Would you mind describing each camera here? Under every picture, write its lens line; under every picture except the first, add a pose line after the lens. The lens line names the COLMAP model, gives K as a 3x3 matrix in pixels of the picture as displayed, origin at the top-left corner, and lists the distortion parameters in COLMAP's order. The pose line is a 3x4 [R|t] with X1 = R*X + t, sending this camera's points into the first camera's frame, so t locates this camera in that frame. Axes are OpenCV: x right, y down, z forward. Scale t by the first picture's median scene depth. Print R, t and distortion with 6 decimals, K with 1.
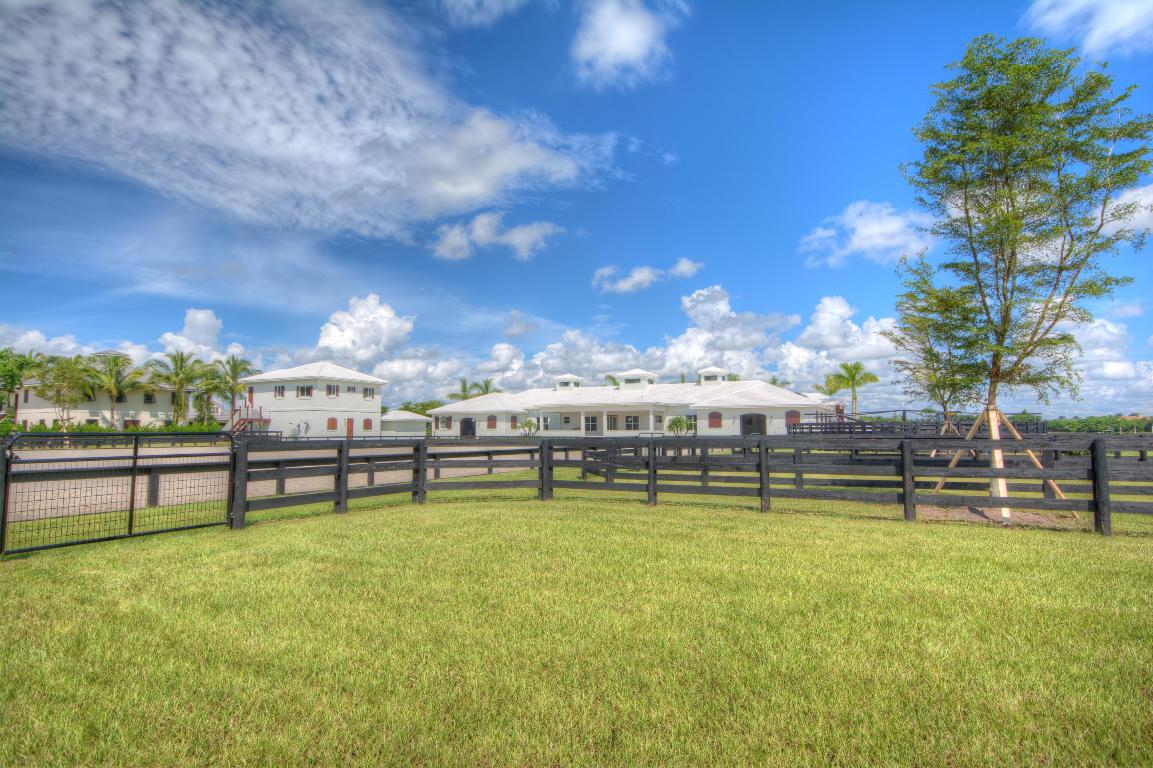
lens RADIAL K [[629.3, 0, 570.2], [0, 629.3, 359.8], [0, 0, 1]] dist [0.007902, 0.000486]
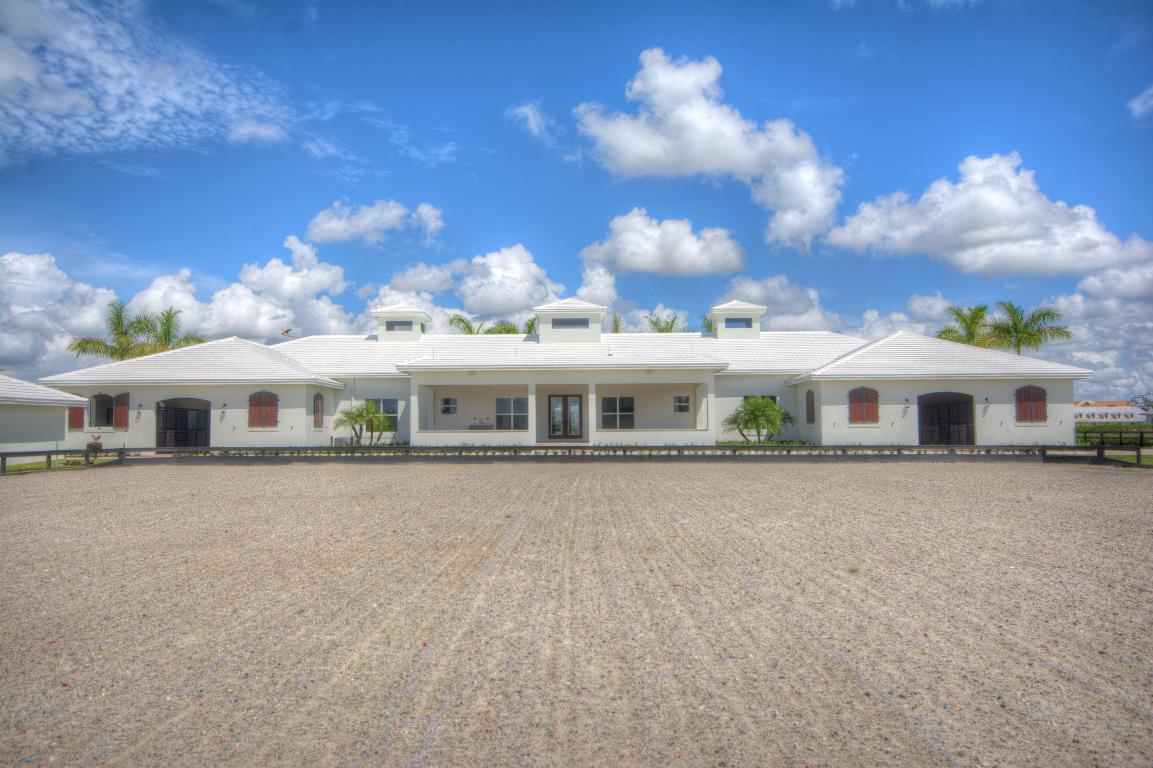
lens RADIAL K [[878.5, 0, 579.1], [0, 878.5, 387.2], [0, 0, 1]] dist [0.013510, 0.008371]
pose [[0.881794, 0.018662, 0.471265, -0.224348], [-0.047727, 0.997618, 0.049796, 0.054121], [-0.469213, -0.066402, 0.880585, 0.479764]]
